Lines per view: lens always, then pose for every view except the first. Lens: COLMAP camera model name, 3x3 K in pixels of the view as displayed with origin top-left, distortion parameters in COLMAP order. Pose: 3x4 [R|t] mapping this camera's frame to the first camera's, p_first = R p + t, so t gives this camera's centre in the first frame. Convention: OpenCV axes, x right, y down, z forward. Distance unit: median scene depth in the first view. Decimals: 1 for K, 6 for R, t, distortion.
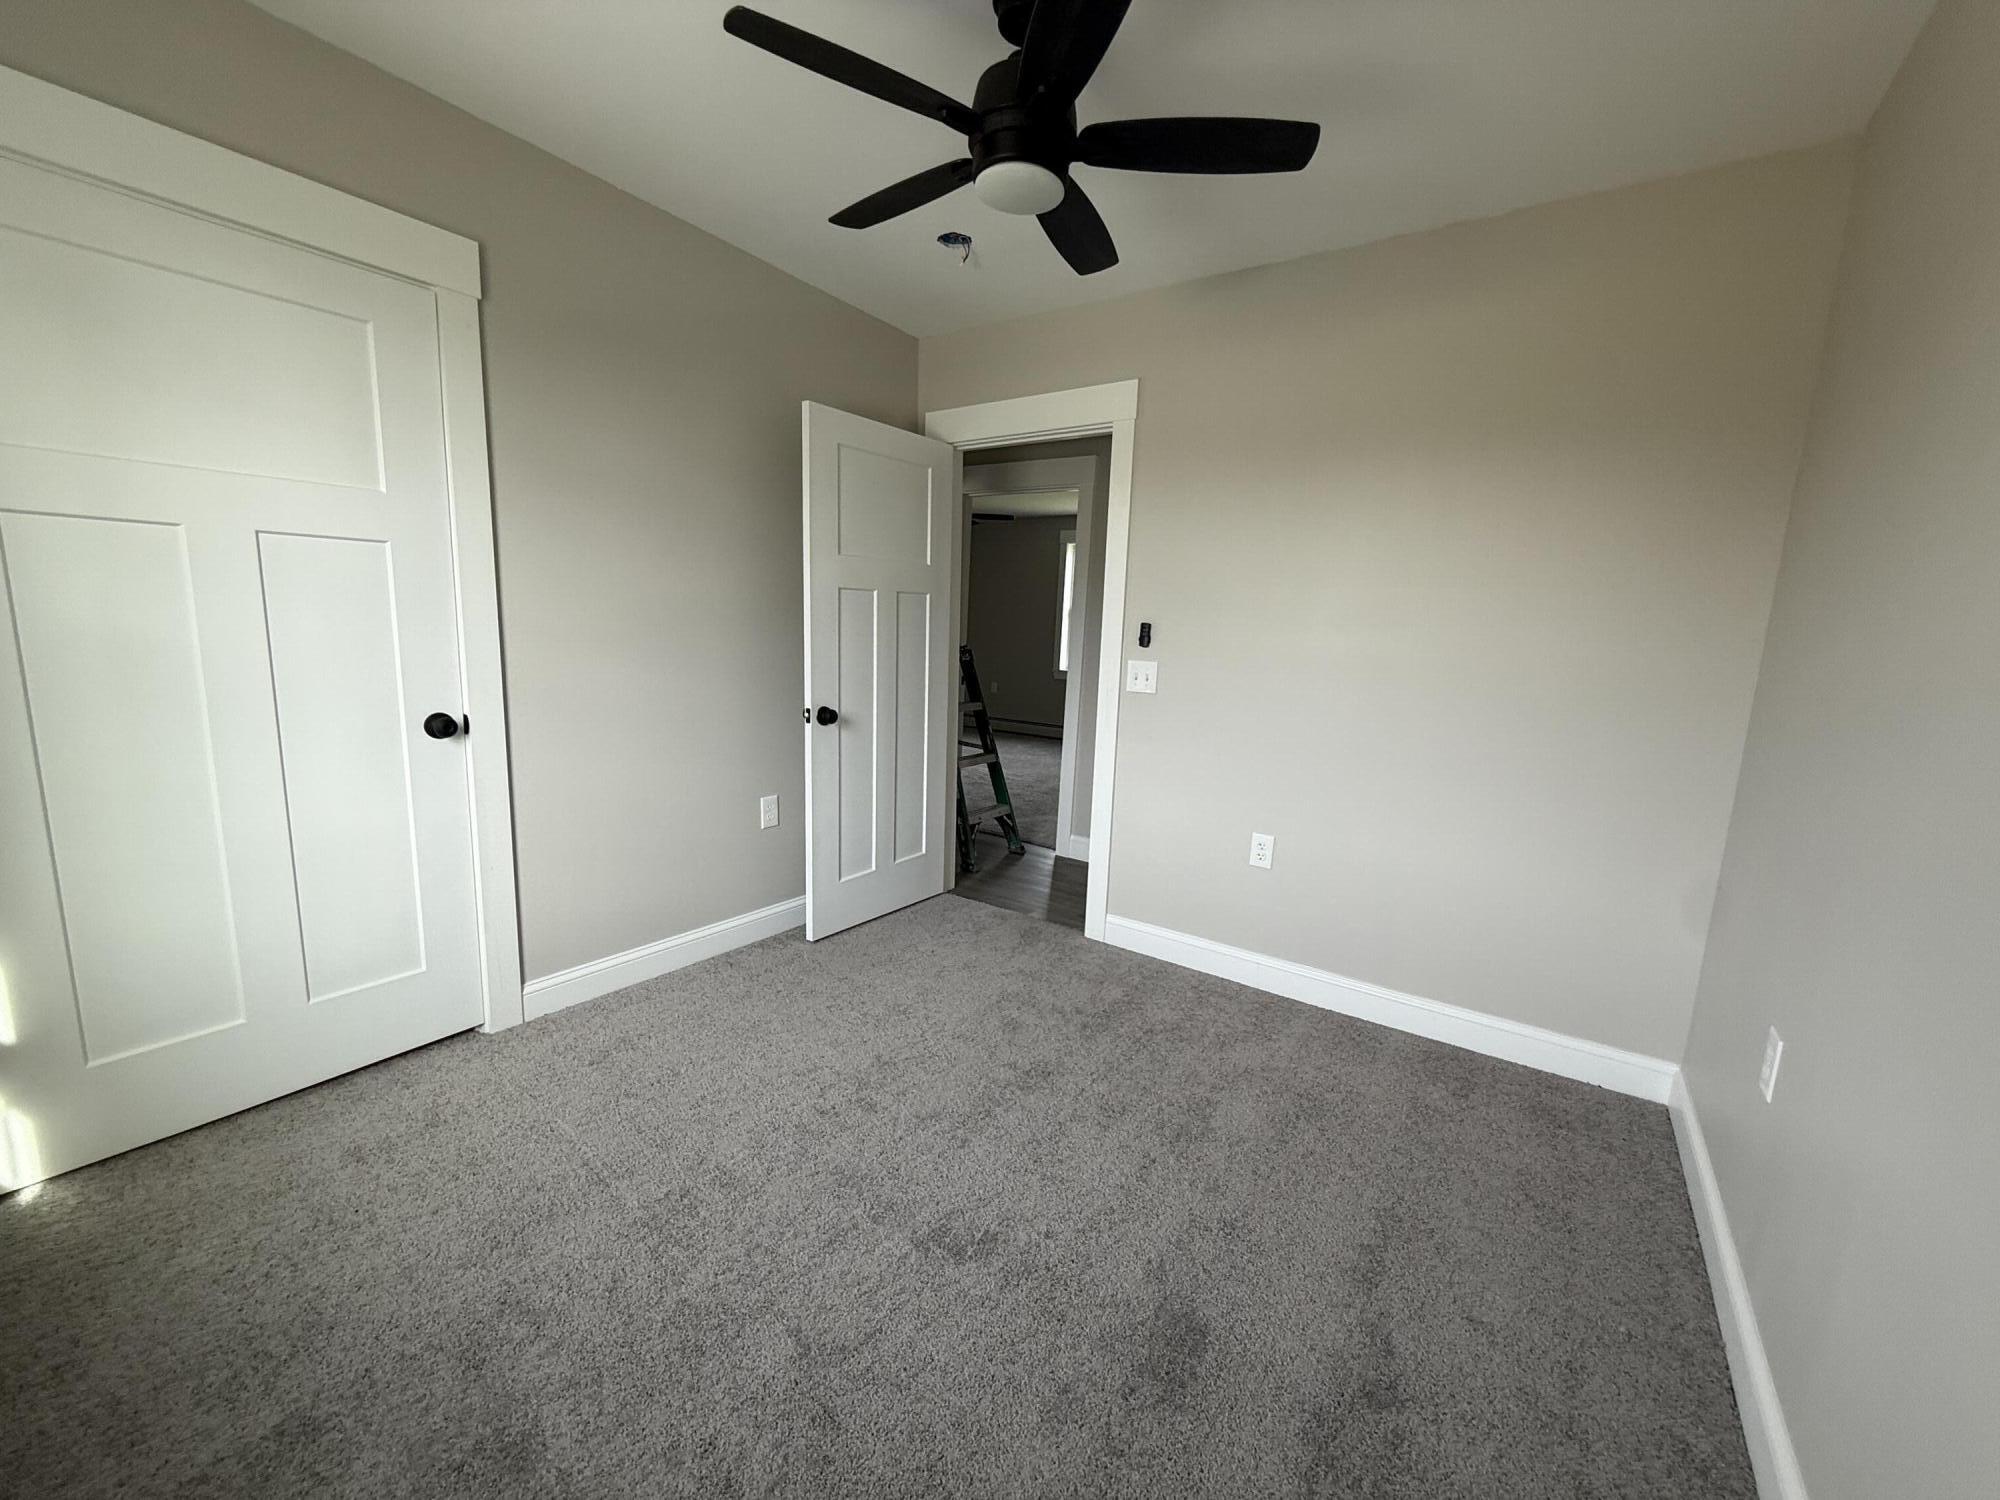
lens RADIAL K [[800.3, 0, 992.5], [0, 800.3, 763.5], [0, 0, 1]] dist [0.004430, -0.002852]
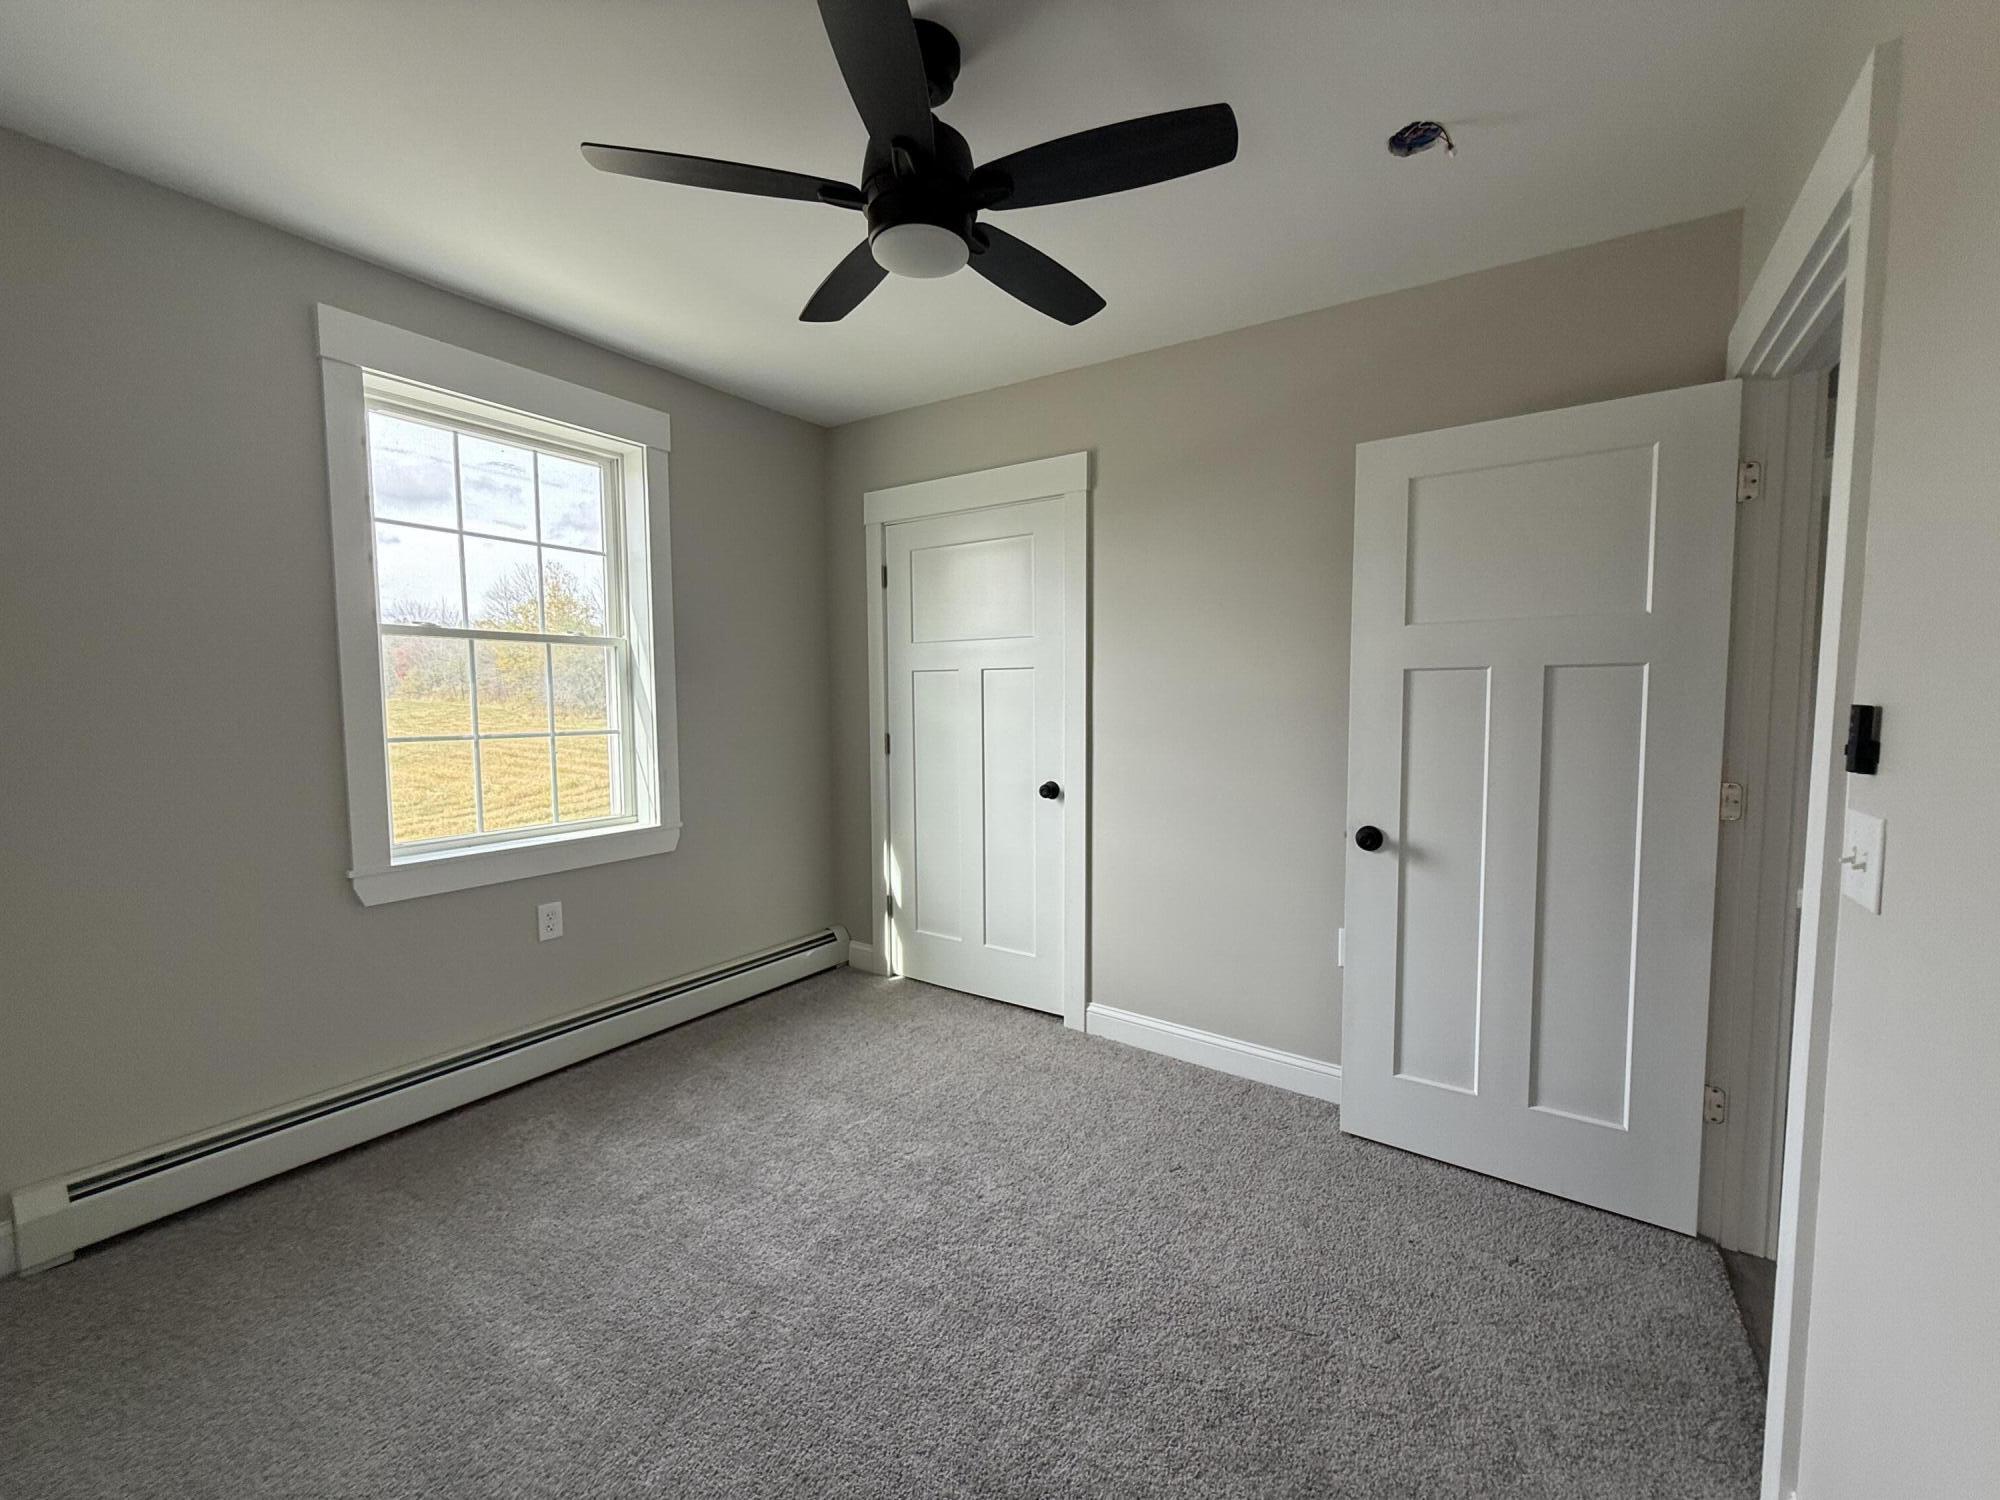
lens RADIAL K [[800.3, 0, 1009.9], [0, 800.3, 763.3], [0, 0, 1]] dist [0.004430, -0.002852]
pose [[0.009772, 0.047715, -0.998813, 0.608481], [-0.166956, 0.984918, 0.045418, -0.121793], [0.985916, 0.166314, 0.017591, 0.734024]]
